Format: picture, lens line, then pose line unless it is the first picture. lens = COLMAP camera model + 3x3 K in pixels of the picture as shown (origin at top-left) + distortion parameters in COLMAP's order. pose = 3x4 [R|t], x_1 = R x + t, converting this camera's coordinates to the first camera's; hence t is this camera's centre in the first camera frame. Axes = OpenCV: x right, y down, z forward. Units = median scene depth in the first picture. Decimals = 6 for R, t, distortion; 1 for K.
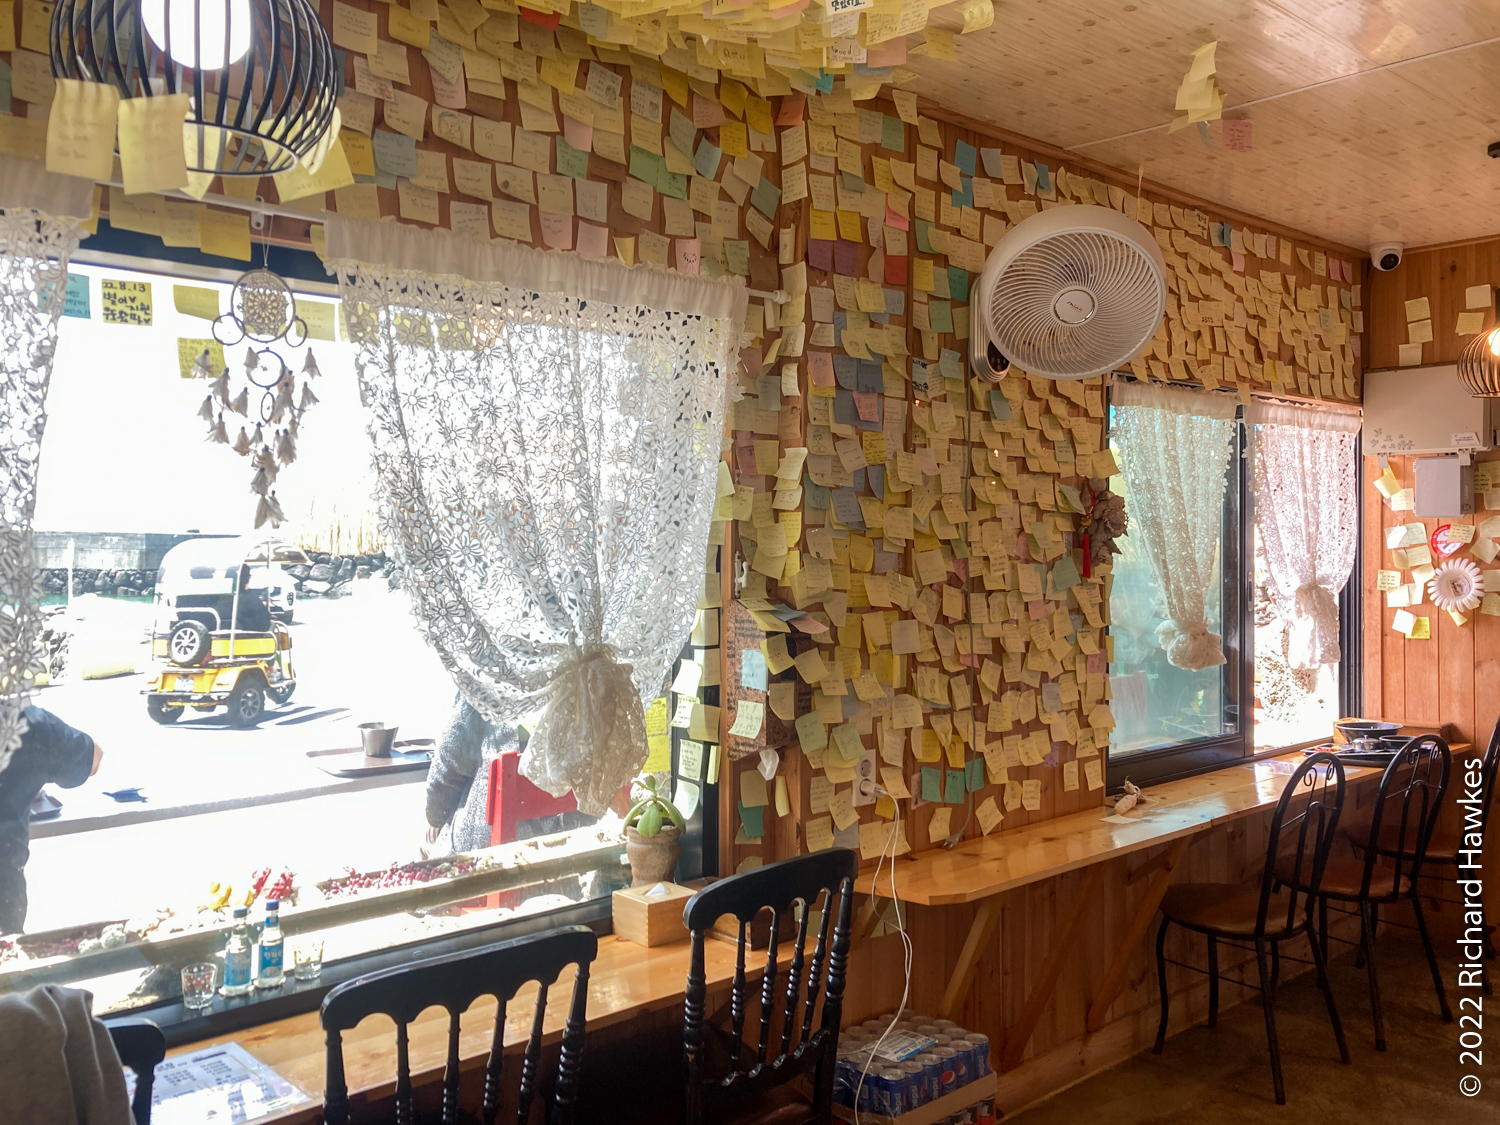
lens RADIAL K [[1171.8, 0, 749.9], [0, 1171.8, 518.0], [0, 0, 1]] dist [-0.000224, -0.002222]
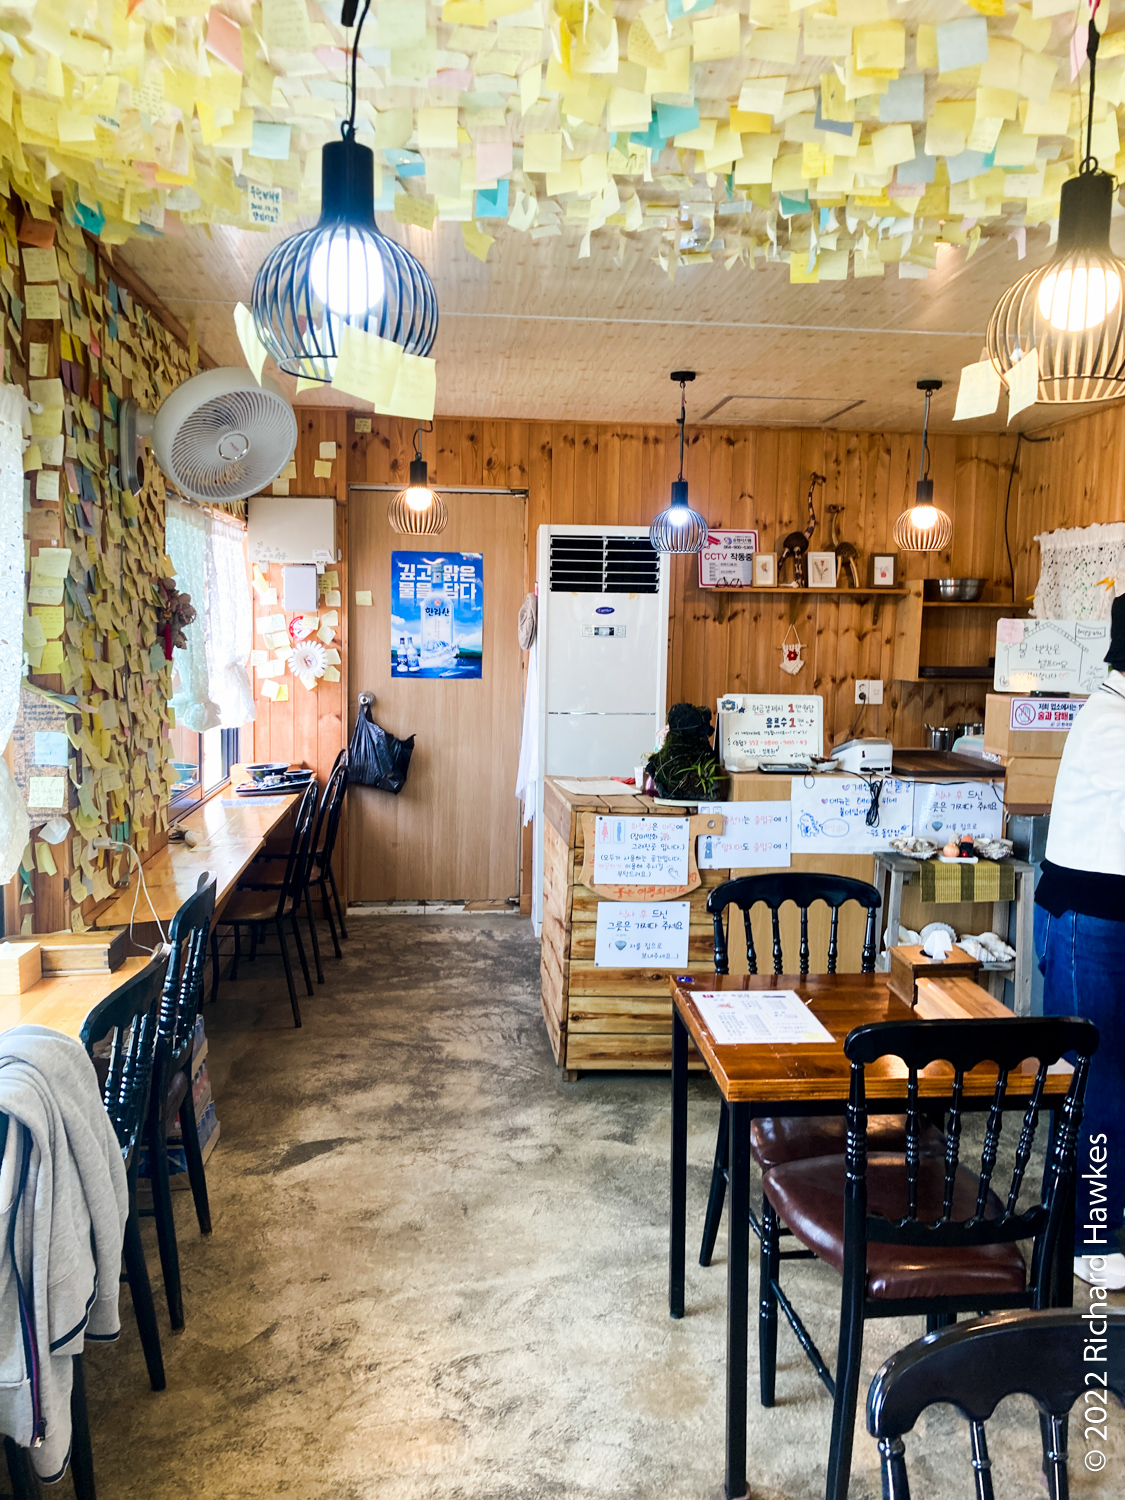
lens RADIAL K [[1171.8, 0, 562.5], [0, 1171.8, 750.0], [0, 0, 1]] dist [-0.000224, -0.002222]
pose [[0.558318, -0.085194, 0.825241, -0.385713], [-0.023484, 0.992692, 0.118370, -0.008558], [-0.829294, -0.085468, 0.552237, -0.019794]]
